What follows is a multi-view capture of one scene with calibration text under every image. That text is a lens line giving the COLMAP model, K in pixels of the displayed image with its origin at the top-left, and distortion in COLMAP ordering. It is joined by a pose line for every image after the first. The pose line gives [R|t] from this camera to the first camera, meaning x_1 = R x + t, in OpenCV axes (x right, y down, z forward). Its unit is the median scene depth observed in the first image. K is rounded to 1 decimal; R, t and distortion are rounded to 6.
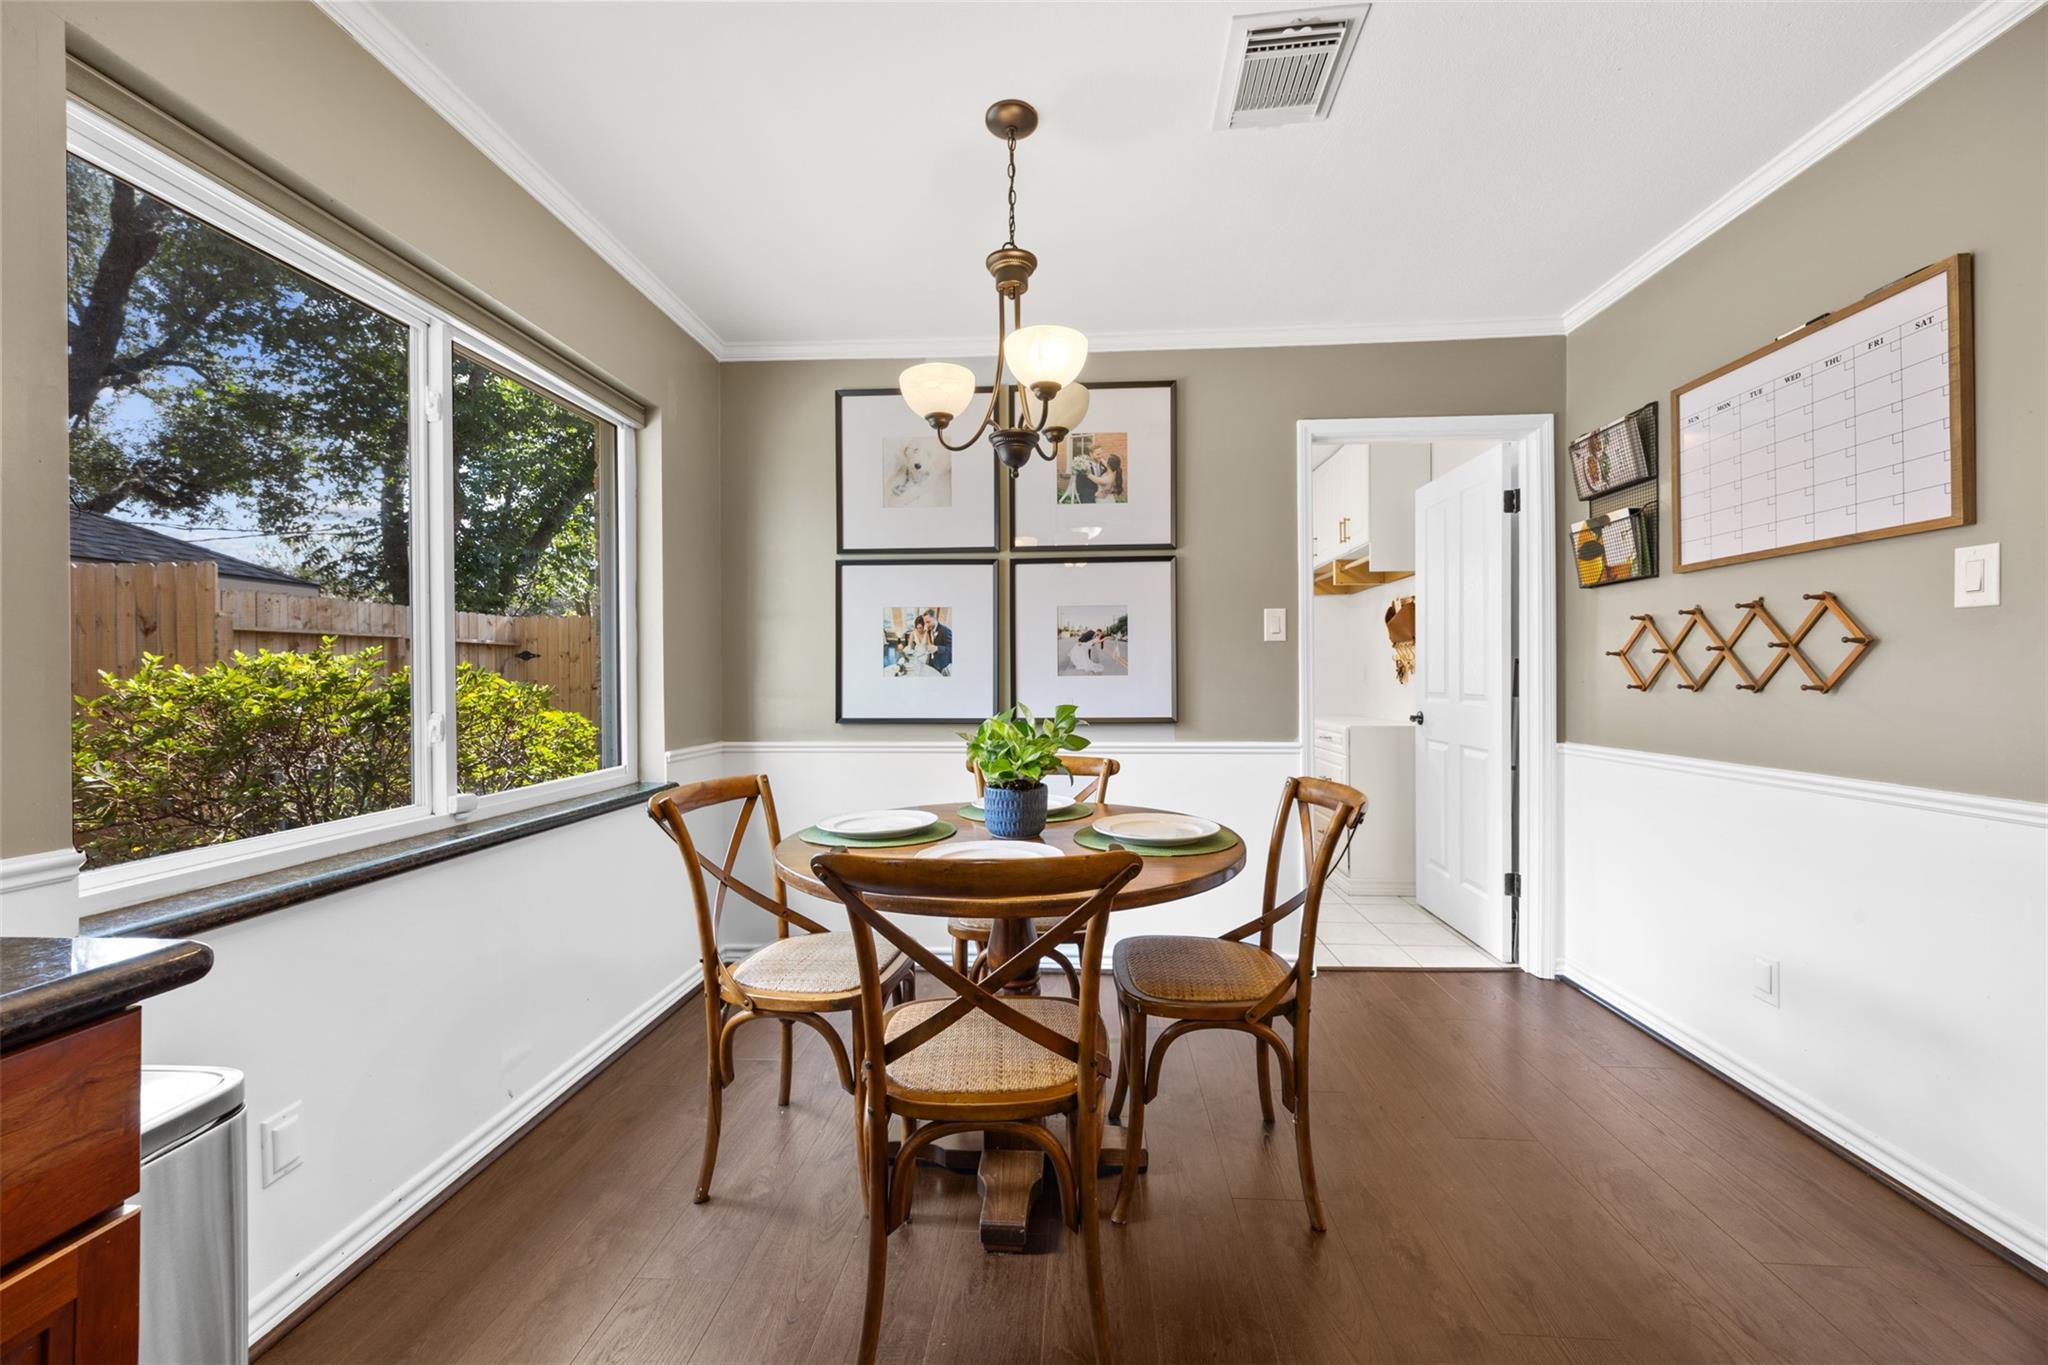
lens RADIAL K [[783.0, 0, 1042.6], [0, 783.0, 680.2], [0, 0, 1]] dist [-0.003378, -0.000254]
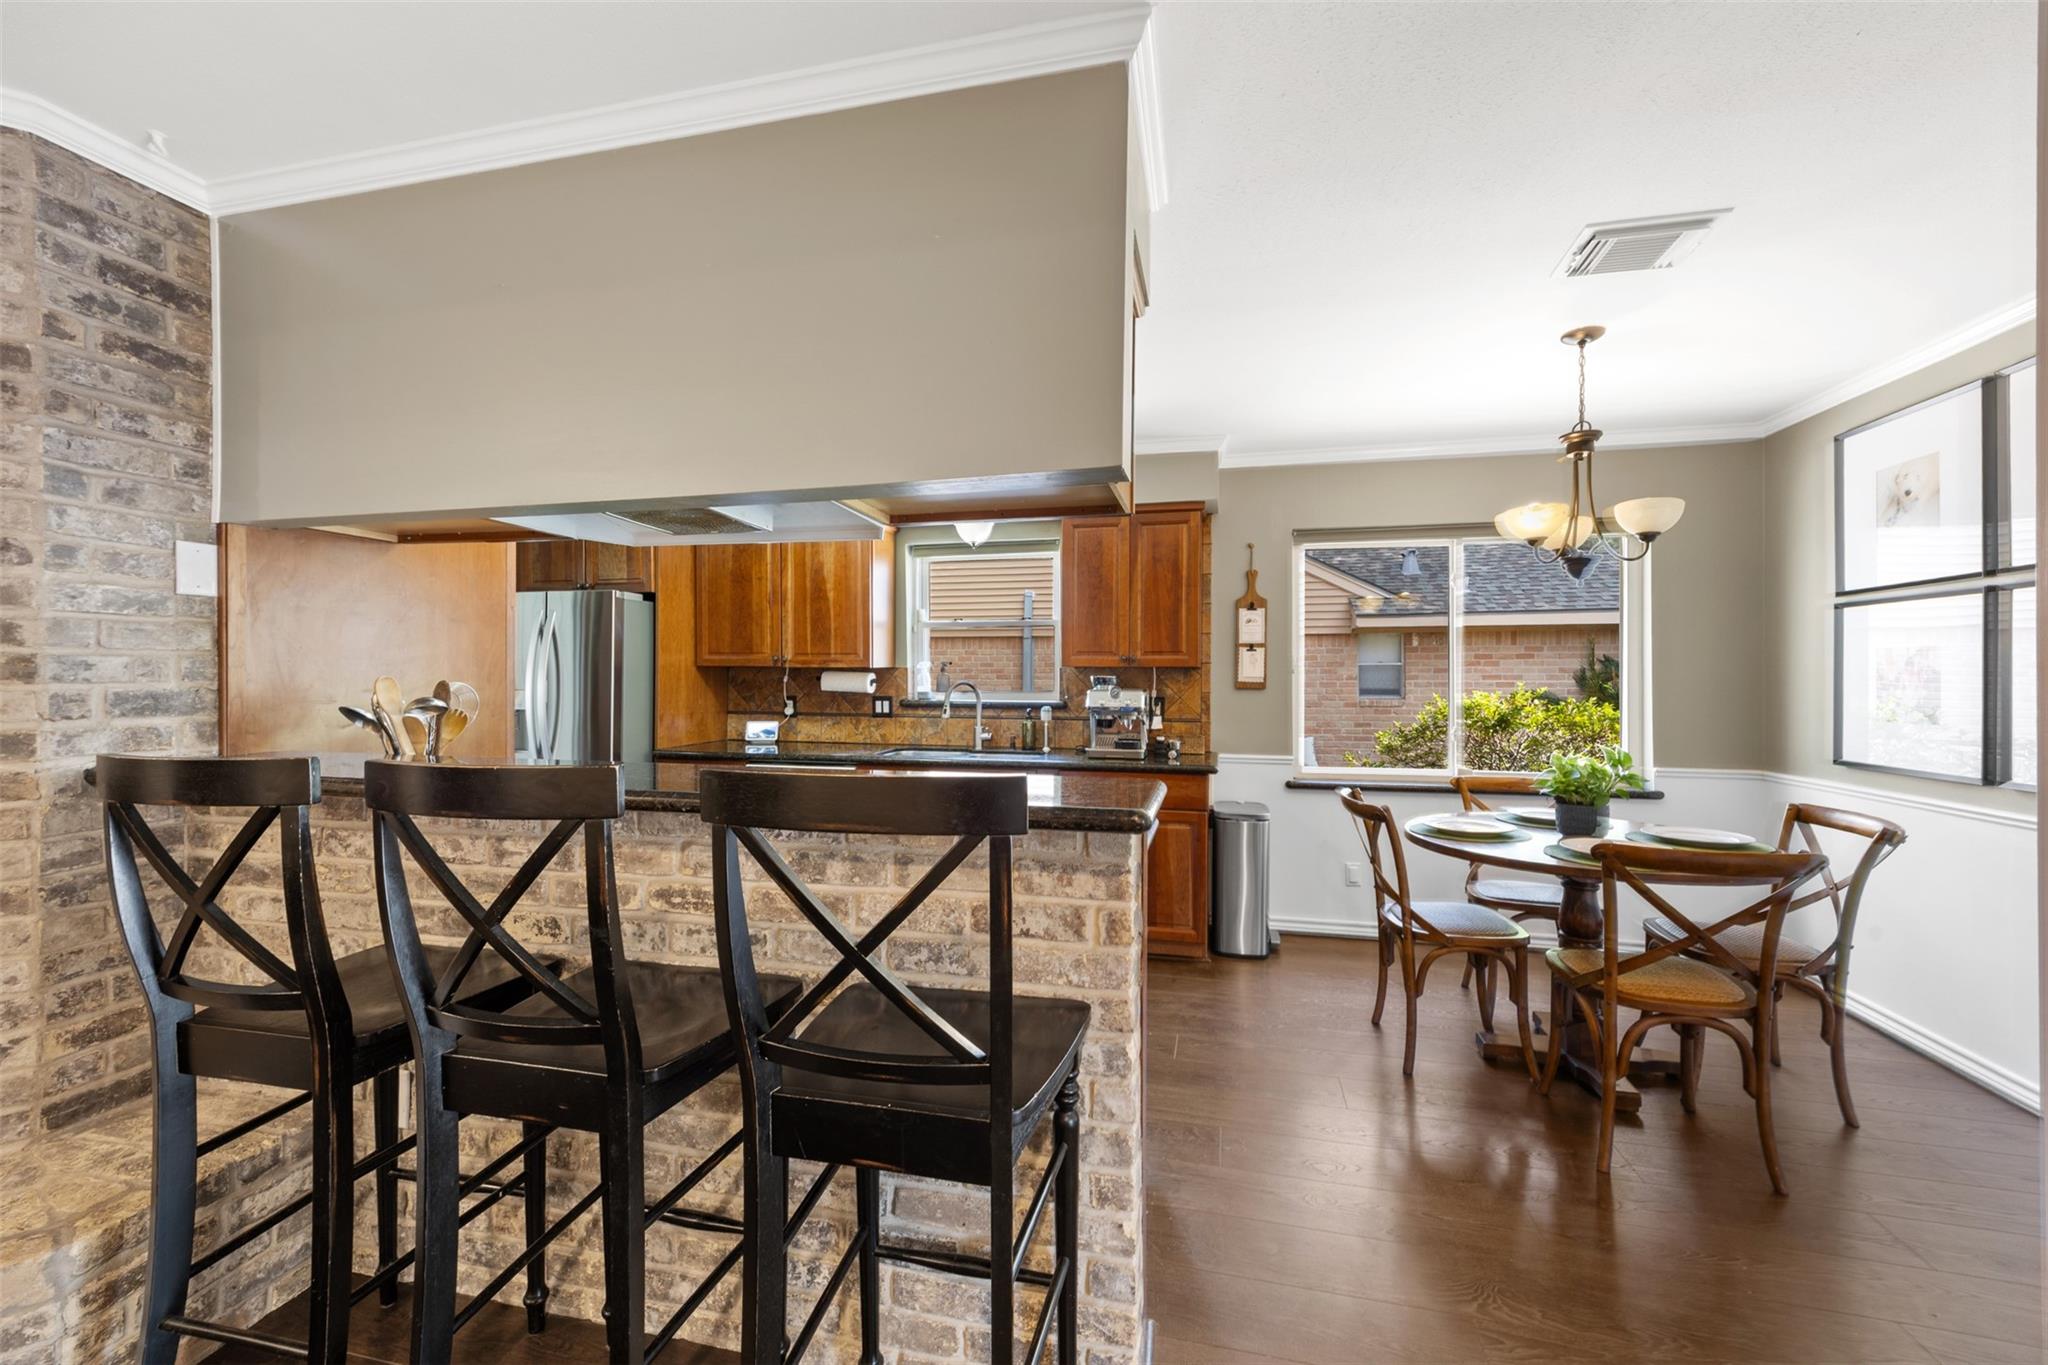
lens RADIAL K [[813.1, 0, 1016.8], [0, 813.1, 675.9], [0, 0, 1]] dist [-0.002165, -0.000430]
pose [[-0.179625, 0.000213, -0.983735, 0.971610], [-0.007490, 0.999971, 0.001584, -0.055006], [0.983707, 0.007652, -0.179618, 0.156142]]
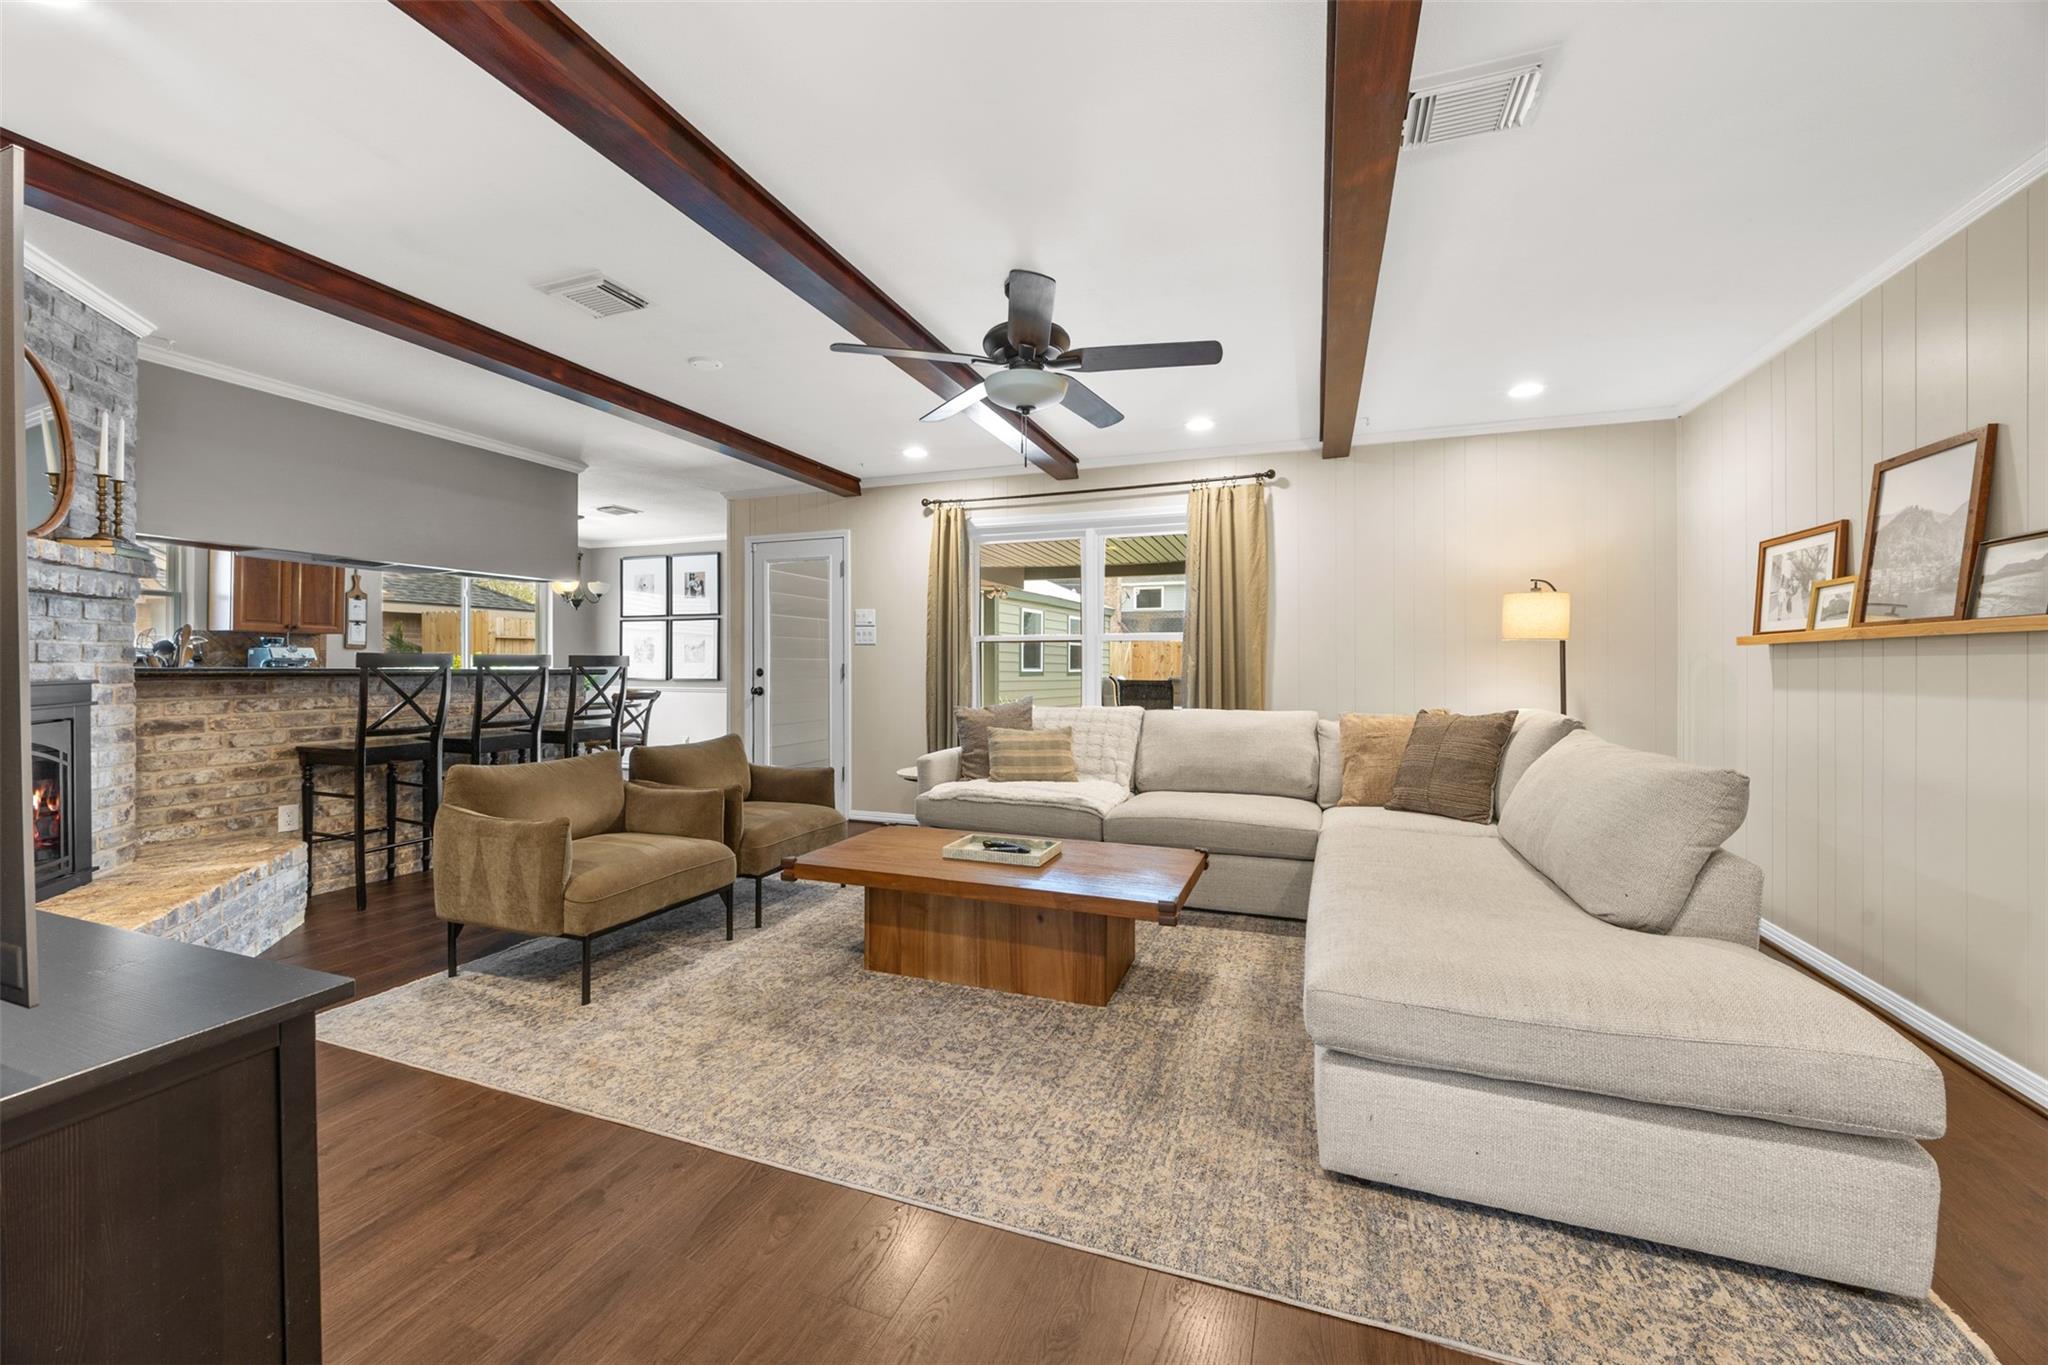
lens RADIAL K [[783.0, 0, 1042.6], [0, 783.0, 680.2], [0, 0, 1]] dist [-0.003378, -0.000254]
pose [[0.960139, 0.011782, -0.279274, 1.939965], [-0.008442, 0.999878, 0.013160, 0.008220], [0.279395, -0.010278, 0.960121, -1.219478]]
